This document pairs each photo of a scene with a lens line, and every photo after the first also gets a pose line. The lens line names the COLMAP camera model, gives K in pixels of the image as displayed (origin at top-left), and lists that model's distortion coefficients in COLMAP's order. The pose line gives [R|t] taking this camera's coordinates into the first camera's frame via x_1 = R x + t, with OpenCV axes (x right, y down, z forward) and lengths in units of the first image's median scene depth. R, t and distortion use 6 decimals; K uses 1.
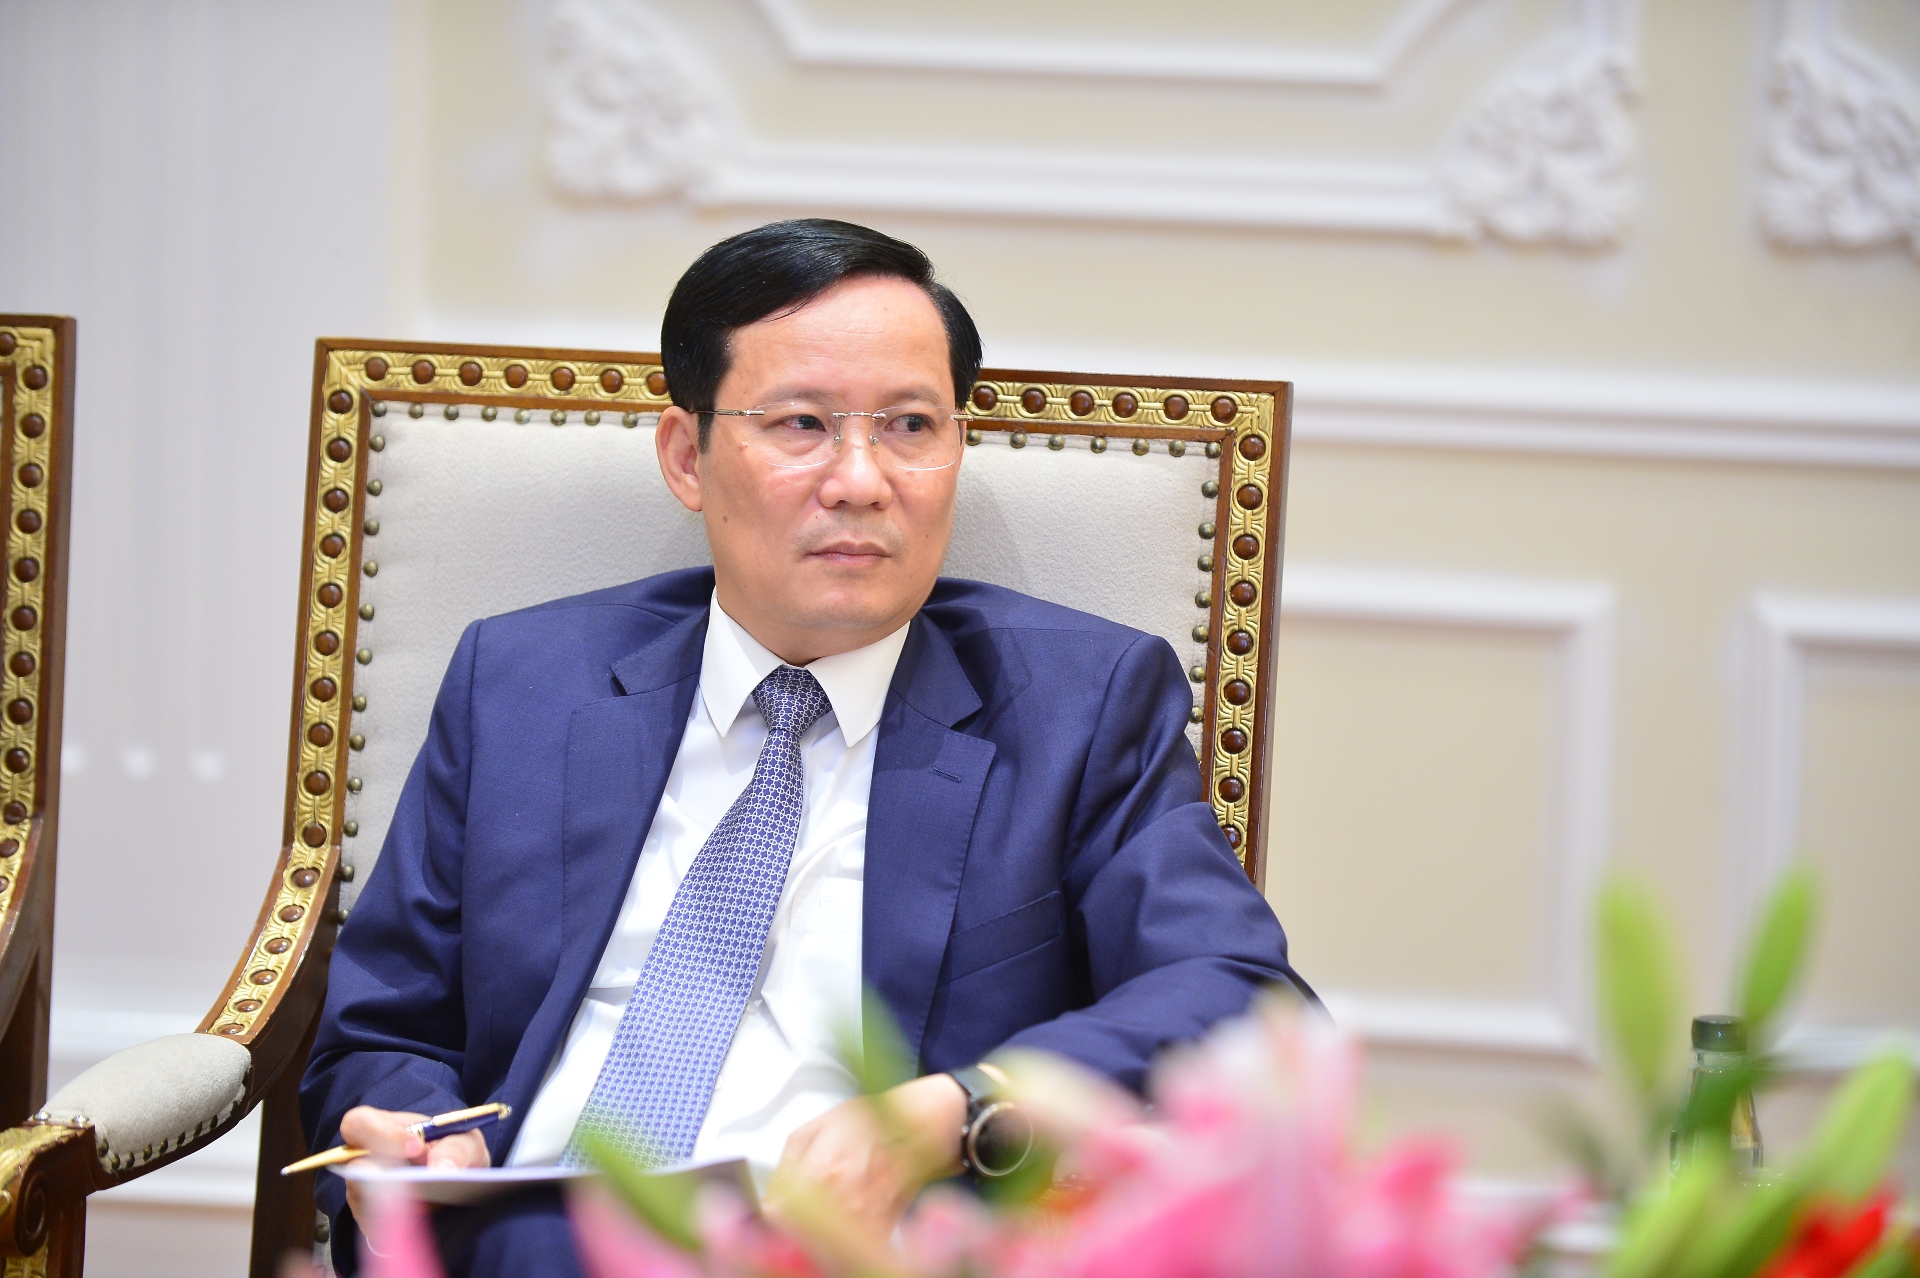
lens RADIAL K [[7563.4, 0, 959.3], [0, 7563.4, 643.4], [0, 0, 1]] dist [0.655551, 0.000000]
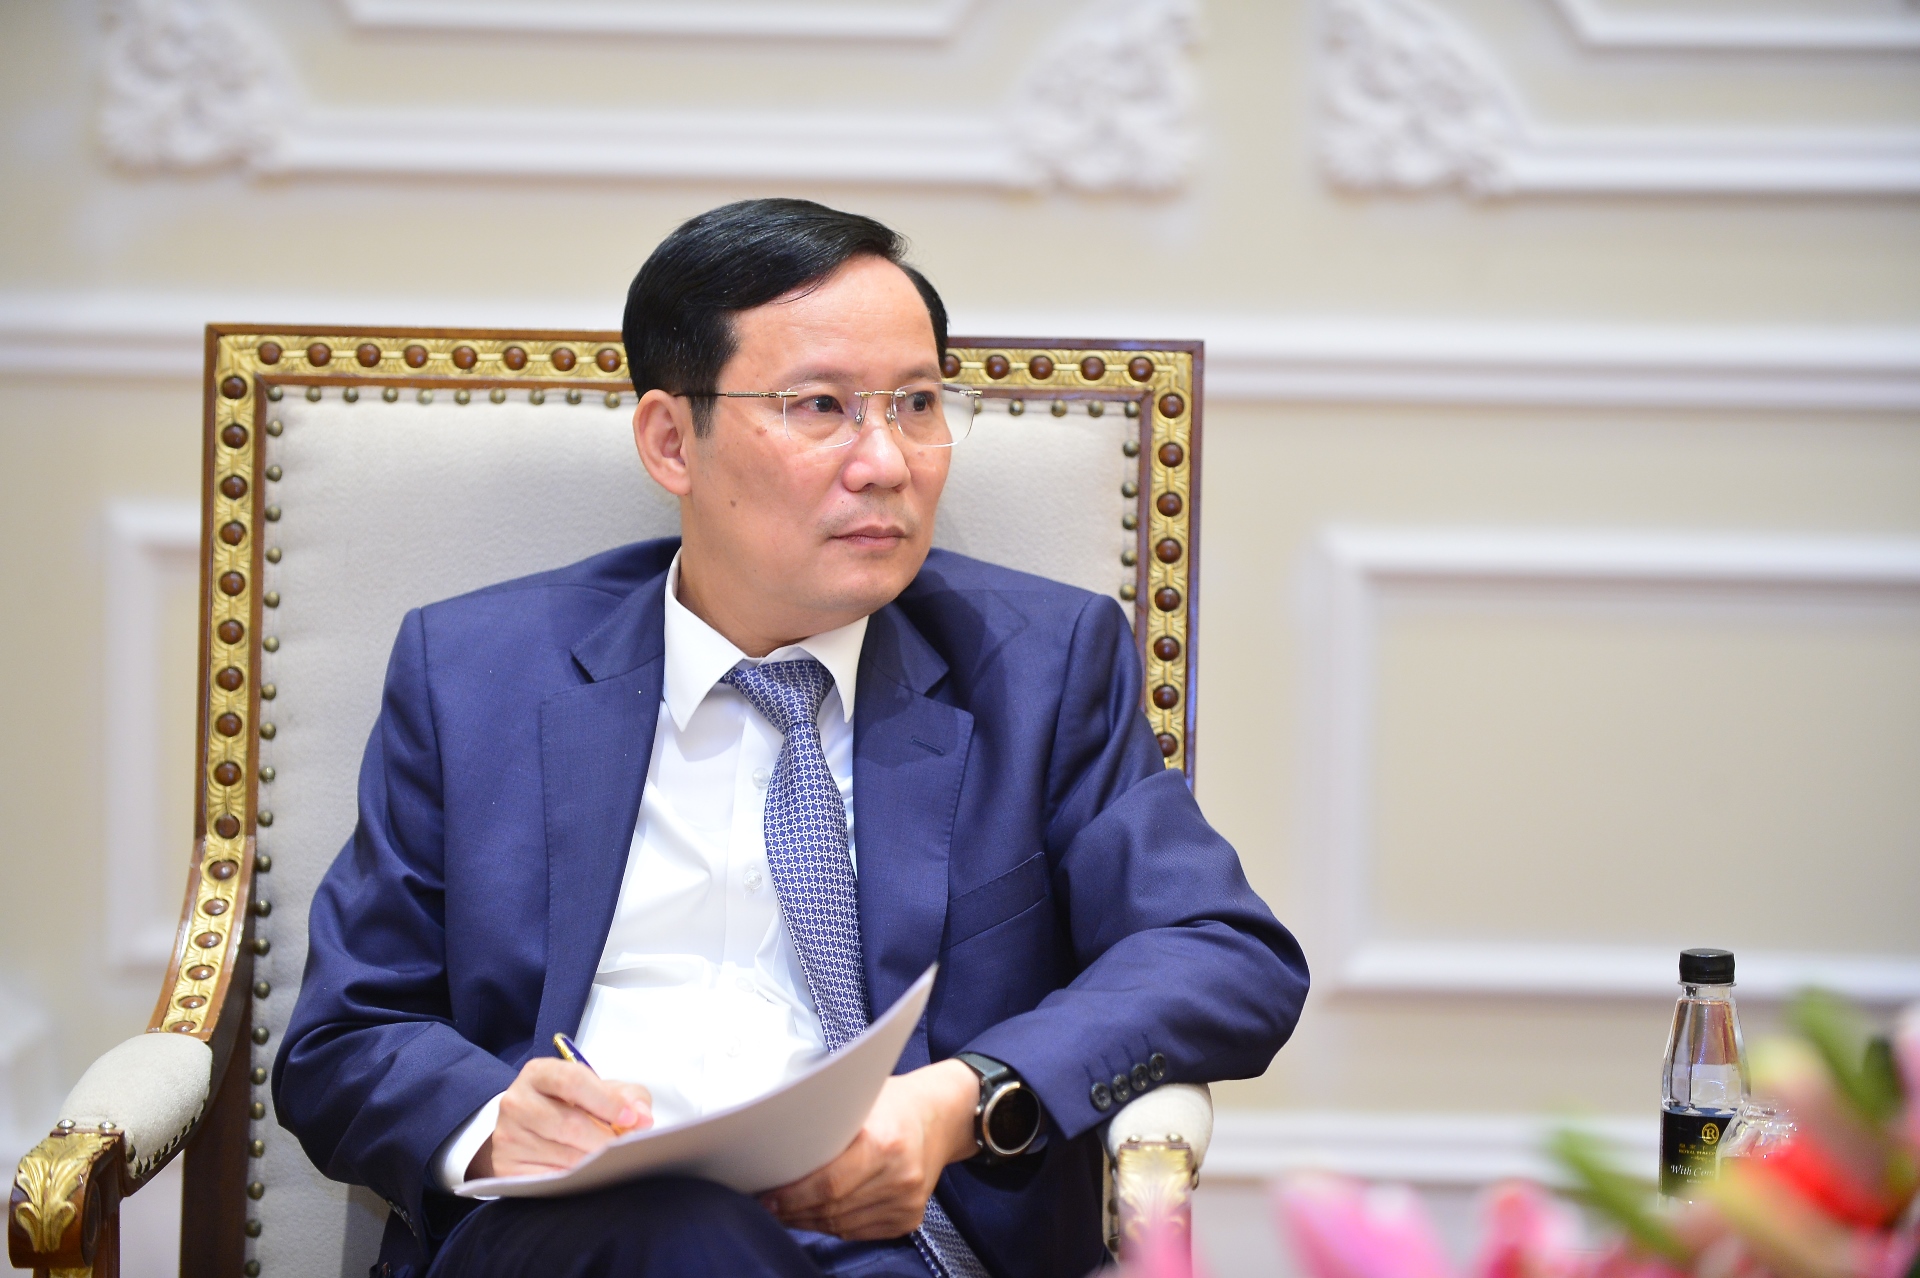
lens RADIAL K [[7449.5, 0, 953.9], [0, 7449.5, 632.7], [0, 0, 1]] dist [0.797356, 0.000000]
pose [[0.986209, -0.036294, 0.161475, -0.150034], [0.034947, 0.999327, 0.011174, -0.007673], [-0.161772, -0.005377, 0.986814, 0.020830]]
